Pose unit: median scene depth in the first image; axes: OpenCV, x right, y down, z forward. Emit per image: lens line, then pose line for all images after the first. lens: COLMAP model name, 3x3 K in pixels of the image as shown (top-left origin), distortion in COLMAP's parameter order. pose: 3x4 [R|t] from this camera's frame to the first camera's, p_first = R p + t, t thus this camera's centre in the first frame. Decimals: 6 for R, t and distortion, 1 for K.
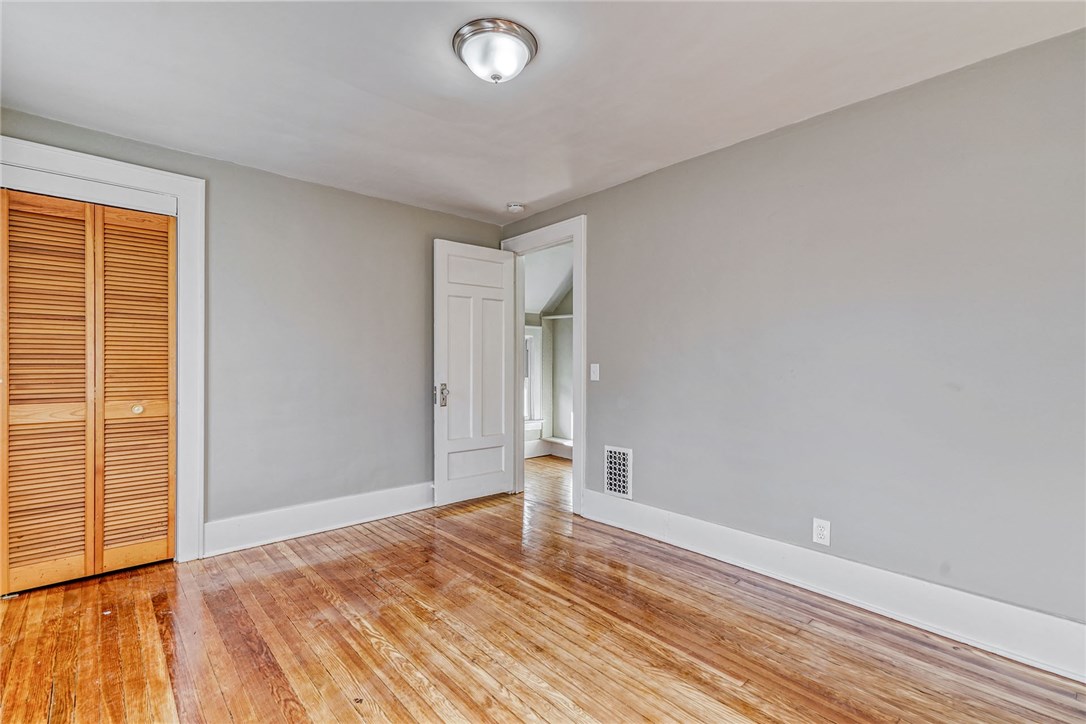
lens RADIAL K [[494.3, 0, 538.4], [0, 494.3, 348.8], [0, 0, 1]] dist [0.000217, 0.001020]
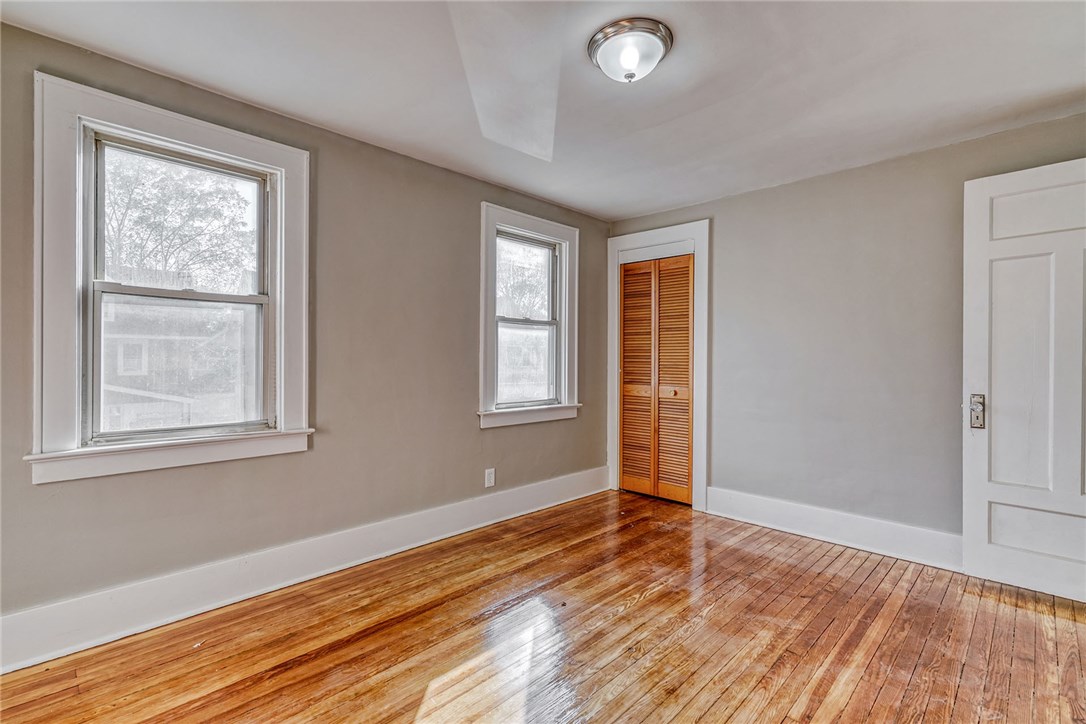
lens RADIAL K [[494.3, 0, 538.4], [0, 494.3, 348.8], [0, 0, 1]] dist [0.000217, 0.001020]
pose [[0.057244, -0.022028, -0.998117, 0.646948], [0.019662, 0.999588, -0.020933, 0.015383], [0.998167, -0.018427, 0.057654, 0.543683]]
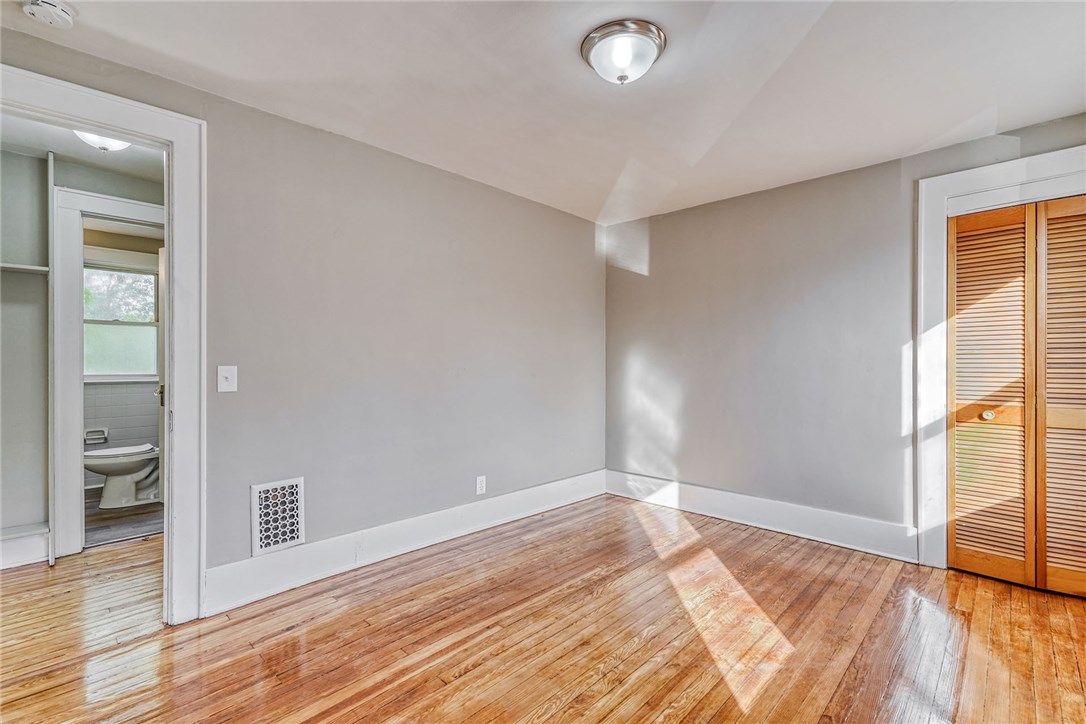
lens RADIAL K [[494.3, 0, 538.4], [0, 494.3, 348.8], [0, 0, 1]] dist [0.000217, 0.001020]
pose [[-0.075708, 0.022335, 0.996880, -0.762160], [-0.025225, 0.999386, -0.024307, 0.019618], [-0.996811, -0.026987, -0.075098, 0.886880]]
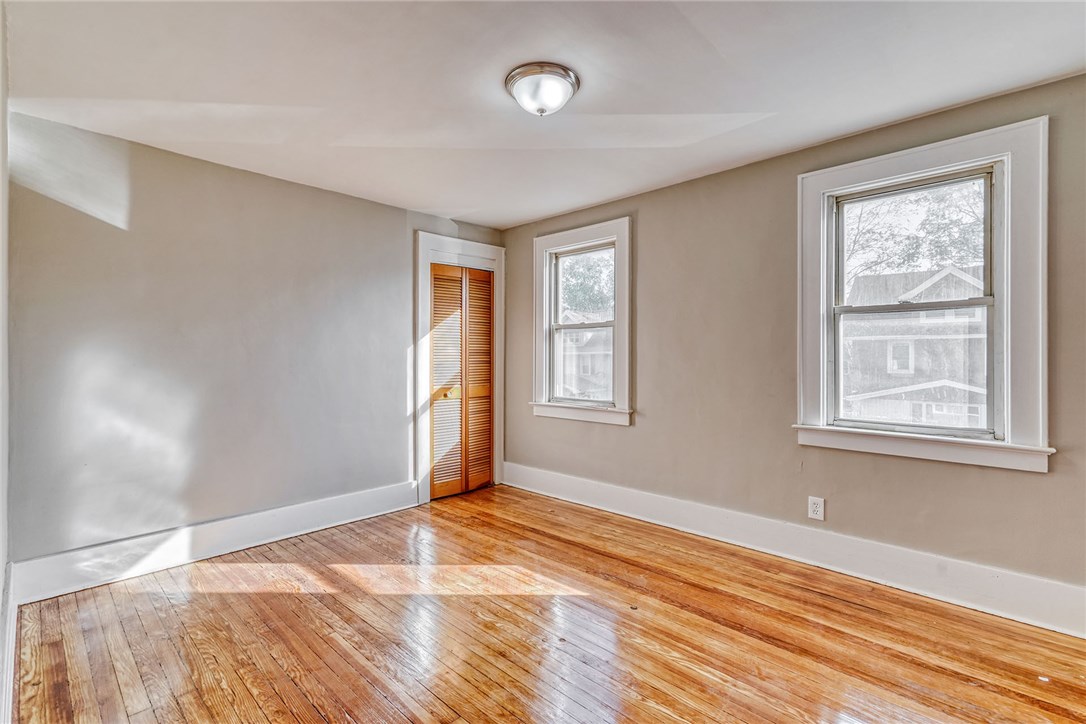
lens RADIAL K [[488.8, 0, 538.1], [0, 488.8, 348.4], [0, 0, 1]] dist [0.004187, 0.000555]
pose [[-0.997220, -0.002397, -0.074473, 0.003874], [0.000878, 0.999035, -0.043912, 0.029133], [0.074506, -0.043855, -0.996256, 1.496331]]
